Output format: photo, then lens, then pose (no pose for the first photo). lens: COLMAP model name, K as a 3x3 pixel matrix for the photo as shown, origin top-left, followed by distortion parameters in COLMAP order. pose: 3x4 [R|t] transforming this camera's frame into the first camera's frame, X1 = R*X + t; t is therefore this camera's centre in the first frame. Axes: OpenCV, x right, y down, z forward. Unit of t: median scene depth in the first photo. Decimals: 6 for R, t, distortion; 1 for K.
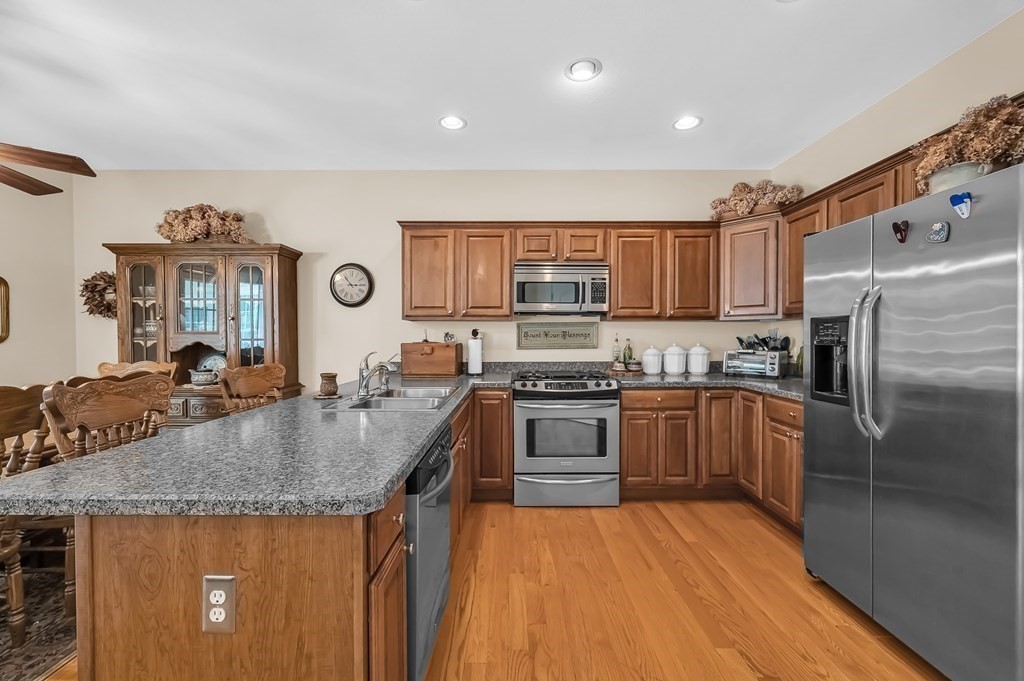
lens RADIAL K [[413.3, 0, 504.5], [0, 413.3, 342.5], [0, 0, 1]] dist [0.000002, -0.000462]
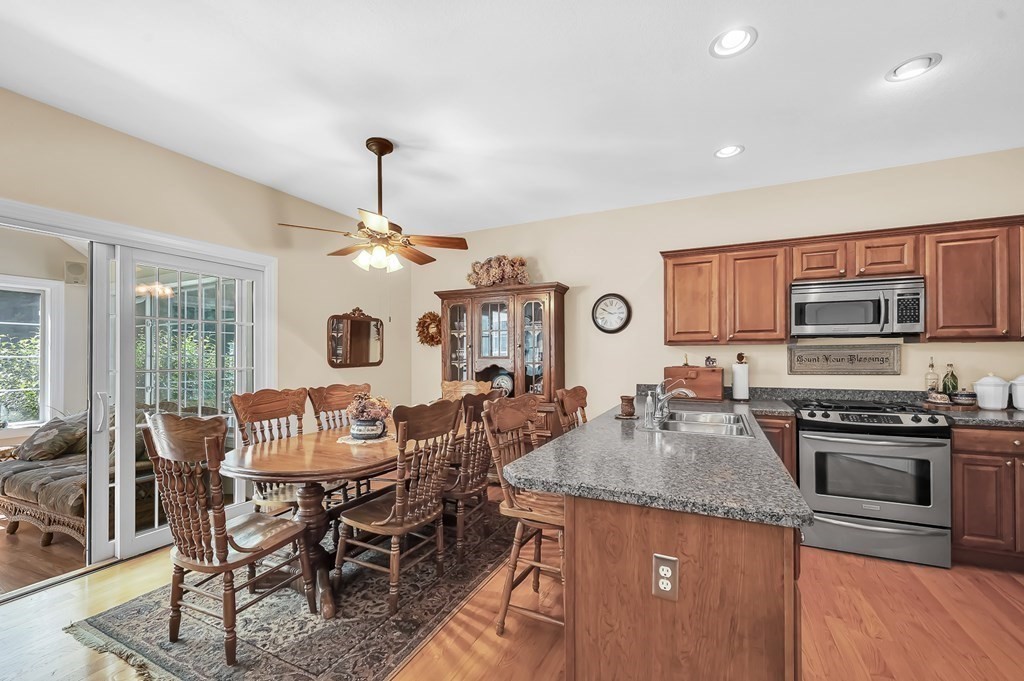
lens RADIAL K [[413.3, 0, 519.8], [0, 413.3, 352.0], [0, 0, 1]] dist [0.000002, -0.000462]
pose [[0.907037, -0.004927, -0.421021, -0.142644], [-0.002825, 0.999838, -0.017786, -0.017892], [0.421041, 0.017322, 0.906876, -0.109272]]
